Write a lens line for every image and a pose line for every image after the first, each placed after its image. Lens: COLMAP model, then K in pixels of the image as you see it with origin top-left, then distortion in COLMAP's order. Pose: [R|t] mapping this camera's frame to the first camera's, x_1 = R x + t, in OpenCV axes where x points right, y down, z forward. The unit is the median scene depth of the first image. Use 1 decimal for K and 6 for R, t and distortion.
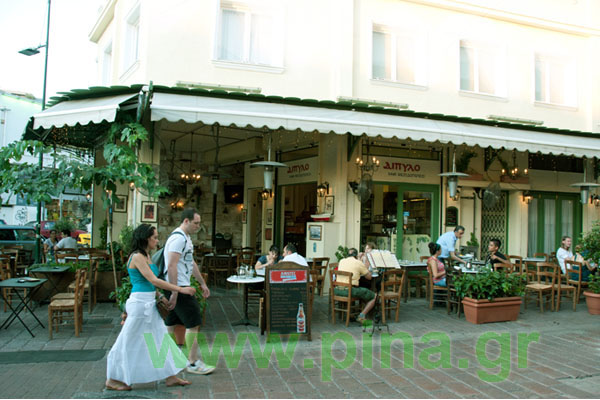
lens RADIAL K [[477.0, 0, 300.0], [0, 477.0, 200.0], [0, 0, 1]] dist [-0.097237, 0.010156]
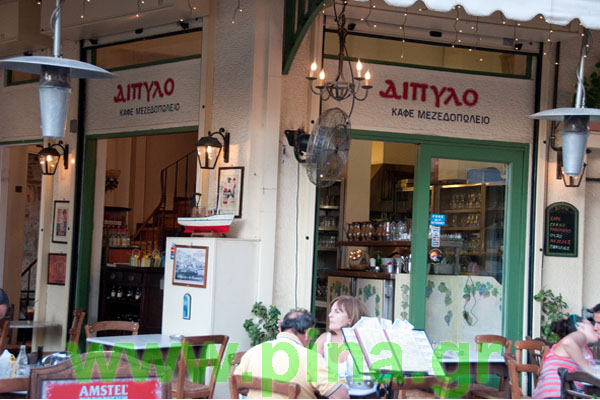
lens RADIAL K [[1075.4, 0, 340.7], [0, 1075.4, 224.3], [0, 0, 1]] dist [0.236139, 0.100913]
pose [[0.984191, 0.022759, 0.175640, -0.000053], [-0.027553, 0.999310, 0.024904, 0.013280], [-0.174952, -0.029349, 0.984139, 0.173711]]
